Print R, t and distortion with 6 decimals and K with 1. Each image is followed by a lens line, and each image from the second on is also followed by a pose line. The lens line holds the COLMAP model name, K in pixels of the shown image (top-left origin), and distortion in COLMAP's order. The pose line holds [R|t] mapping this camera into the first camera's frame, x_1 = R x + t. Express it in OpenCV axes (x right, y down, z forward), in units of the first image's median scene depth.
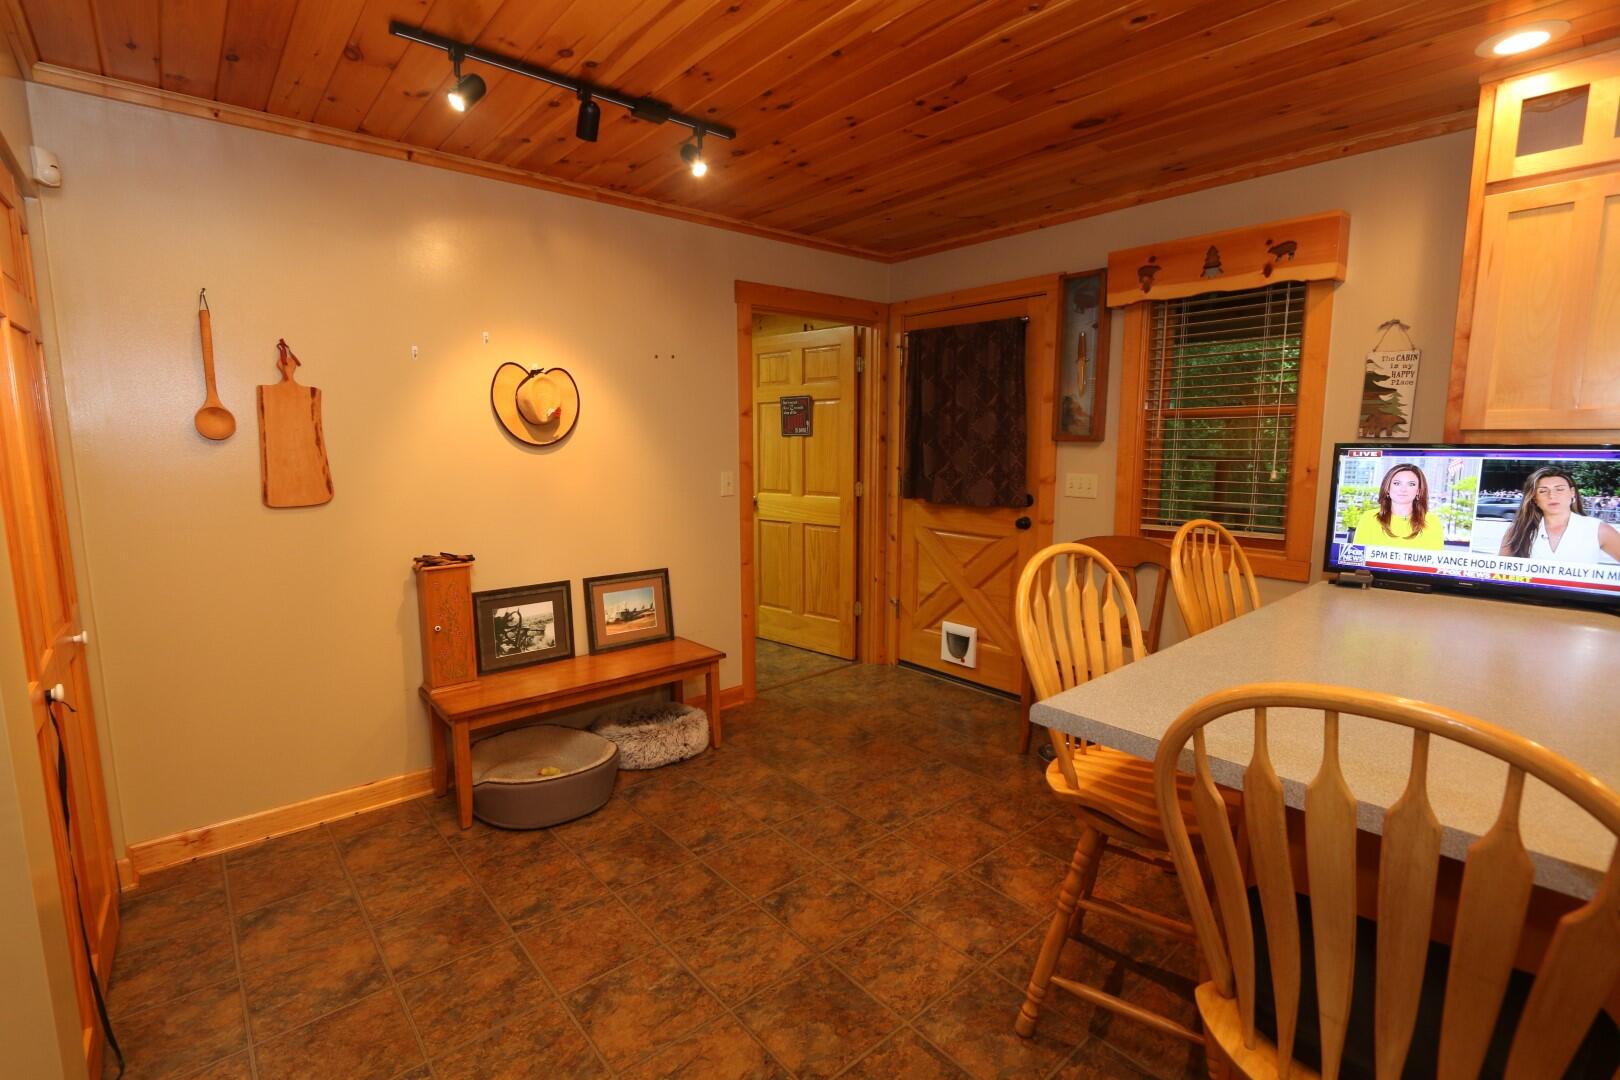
lens RADIAL K [[741.6, 0, 792.3], [0, 741.6, 538.2], [0, 0, 1]] dist [-0.019409, 0.004859]
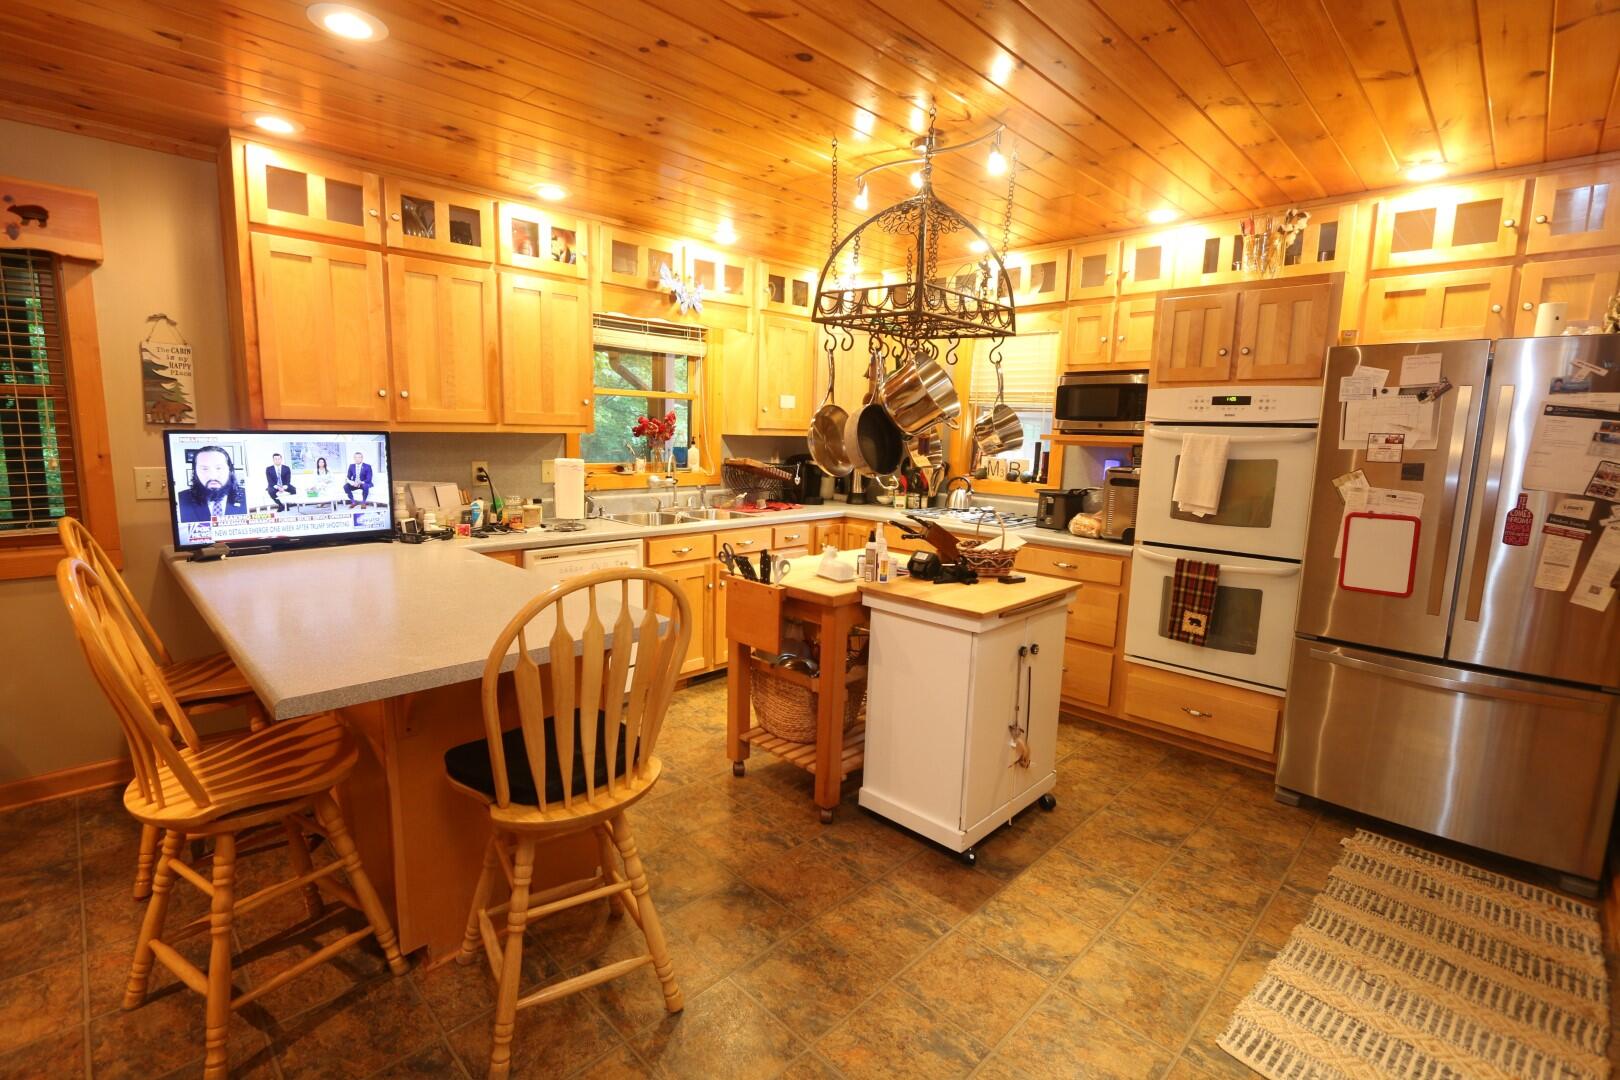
lens RADIAL K [[741.6, 0, 792.3], [0, 741.6, 538.2], [0, 0, 1]] dist [-0.019409, 0.004859]
pose [[-0.082240, -0.151455, 0.985037, -0.366744], [0.111462, 0.980786, 0.160107, -0.042866], [-0.990360, 0.122962, -0.063778, 0.188259]]
